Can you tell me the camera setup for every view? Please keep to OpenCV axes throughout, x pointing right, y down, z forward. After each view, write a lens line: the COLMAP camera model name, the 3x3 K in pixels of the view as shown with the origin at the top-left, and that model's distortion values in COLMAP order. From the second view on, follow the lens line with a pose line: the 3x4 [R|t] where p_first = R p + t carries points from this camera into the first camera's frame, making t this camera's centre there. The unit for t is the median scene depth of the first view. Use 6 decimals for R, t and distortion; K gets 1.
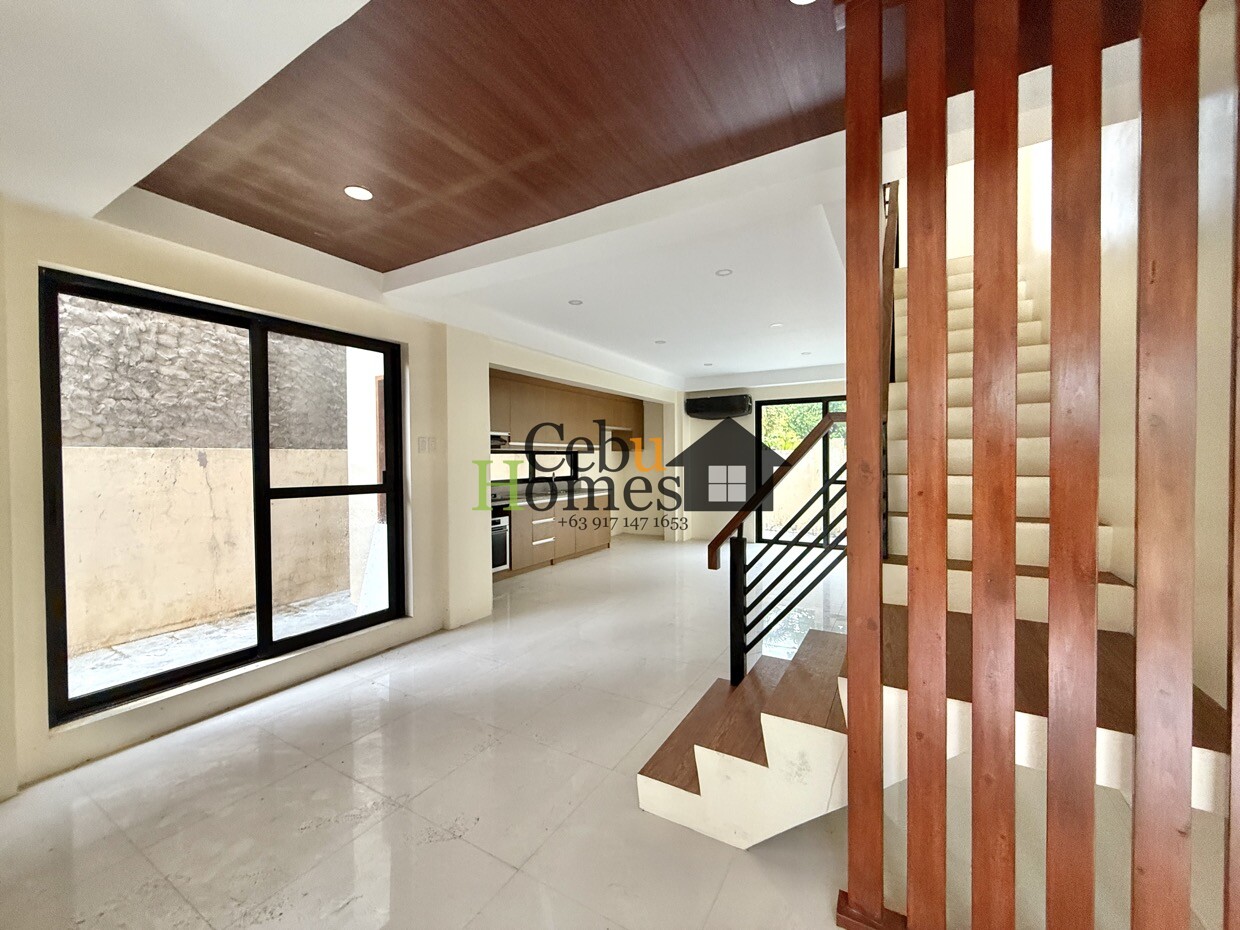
lens RADIAL K [[490.4, 0, 621.8], [0, 490.4, 466.3], [0, 0, 1]] dist [0.001853, 0.000035]
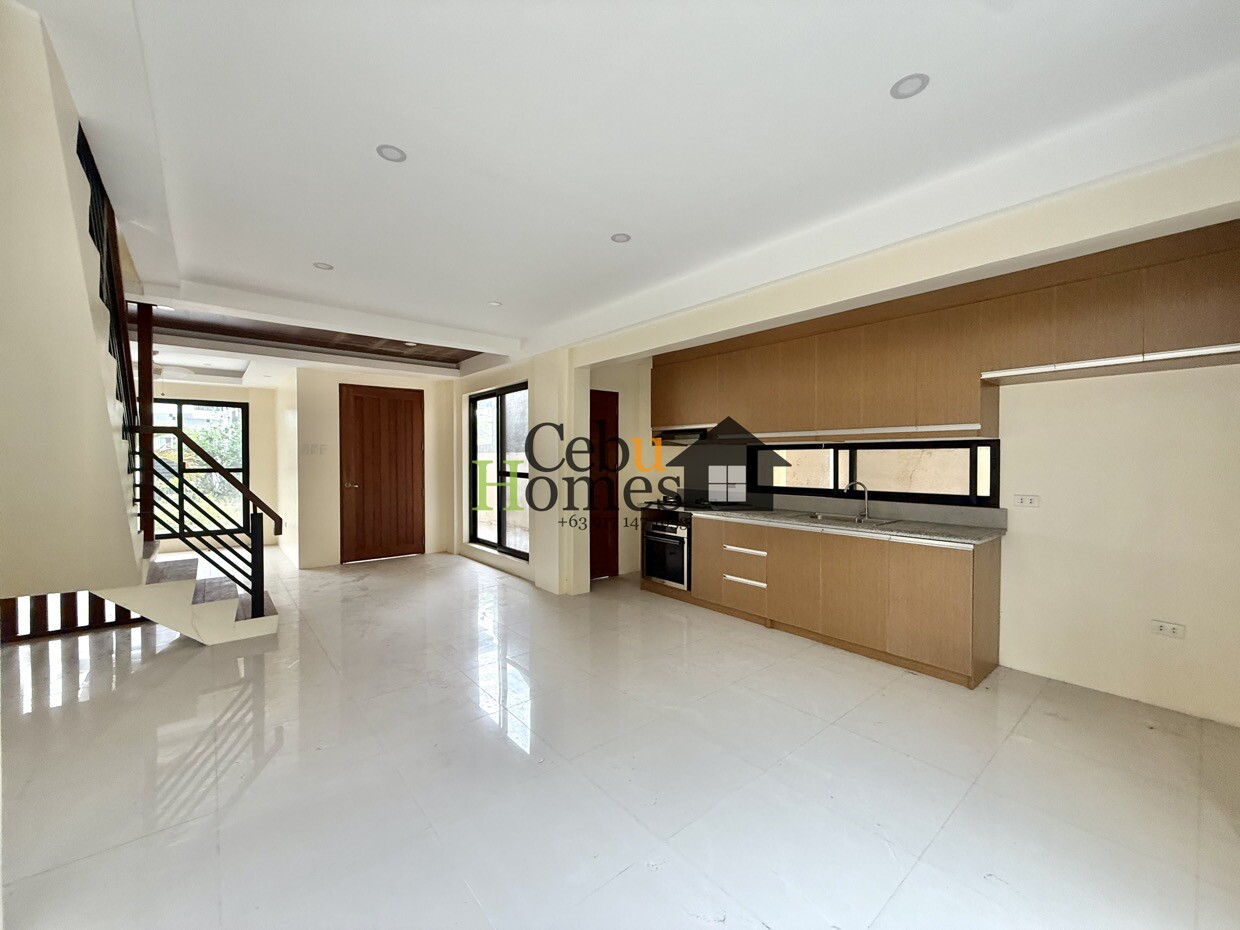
lens RADIAL K [[490.4, 0, 616.2], [0, 490.4, 465.0], [0, 0, 1]] dist [0.001853, 0.000035]
pose [[-0.345832, 0.018007, -0.938124, 0.565999], [-0.011511, 0.999659, 0.023431, -0.019852], [0.938226, 0.018902, -0.345507, 1.148238]]
